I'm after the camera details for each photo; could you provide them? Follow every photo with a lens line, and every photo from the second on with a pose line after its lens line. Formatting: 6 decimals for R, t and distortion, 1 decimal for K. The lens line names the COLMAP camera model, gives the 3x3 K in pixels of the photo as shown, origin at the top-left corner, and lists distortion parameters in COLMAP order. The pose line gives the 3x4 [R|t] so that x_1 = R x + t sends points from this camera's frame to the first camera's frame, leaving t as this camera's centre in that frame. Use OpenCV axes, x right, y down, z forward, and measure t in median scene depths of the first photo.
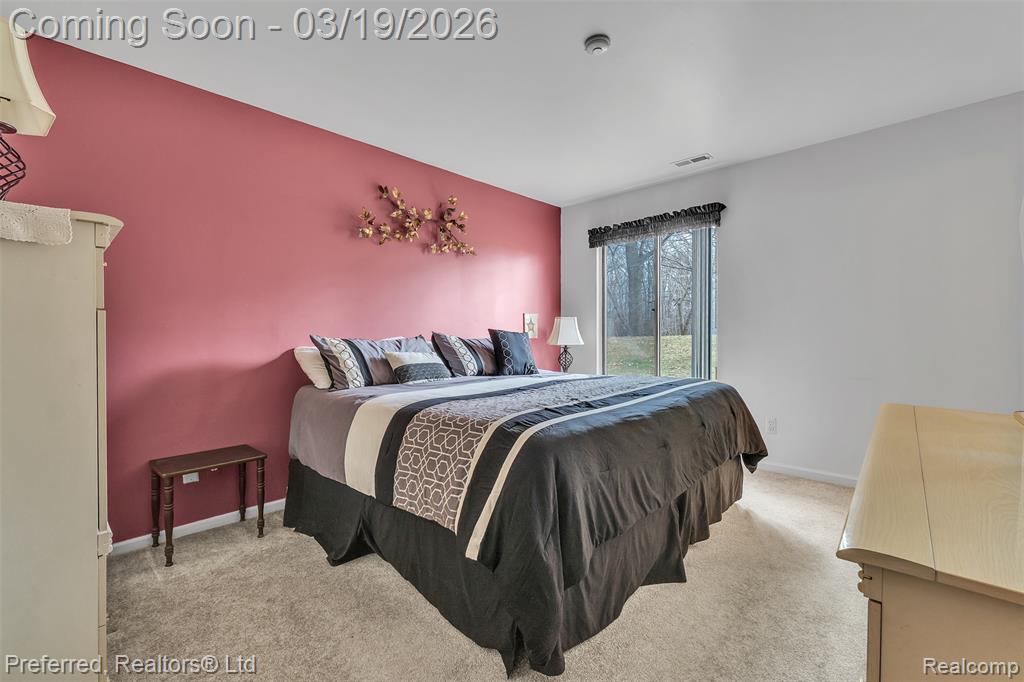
lens RADIAL K [[446.1, 0, 514.0], [0, 446.1, 340.2], [0, 0, 1]] dist [0.002315, 0.000087]
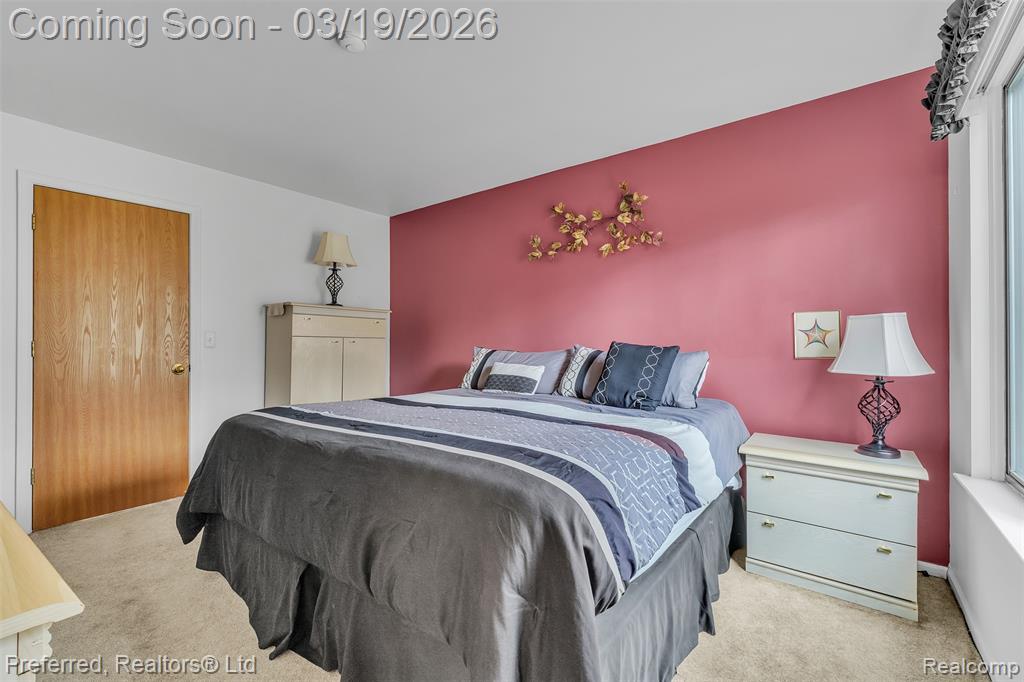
lens RADIAL K [[446.1, 0, 514.0], [0, 446.1, 340.2], [0, 0, 1]] dist [0.002315, 0.000087]
pose [[0.054036, -0.009228, -0.998496, 0.652596], [-0.022373, 0.999695, -0.010450, -0.014274], [0.998288, 0.022904, 0.053813, 0.746138]]
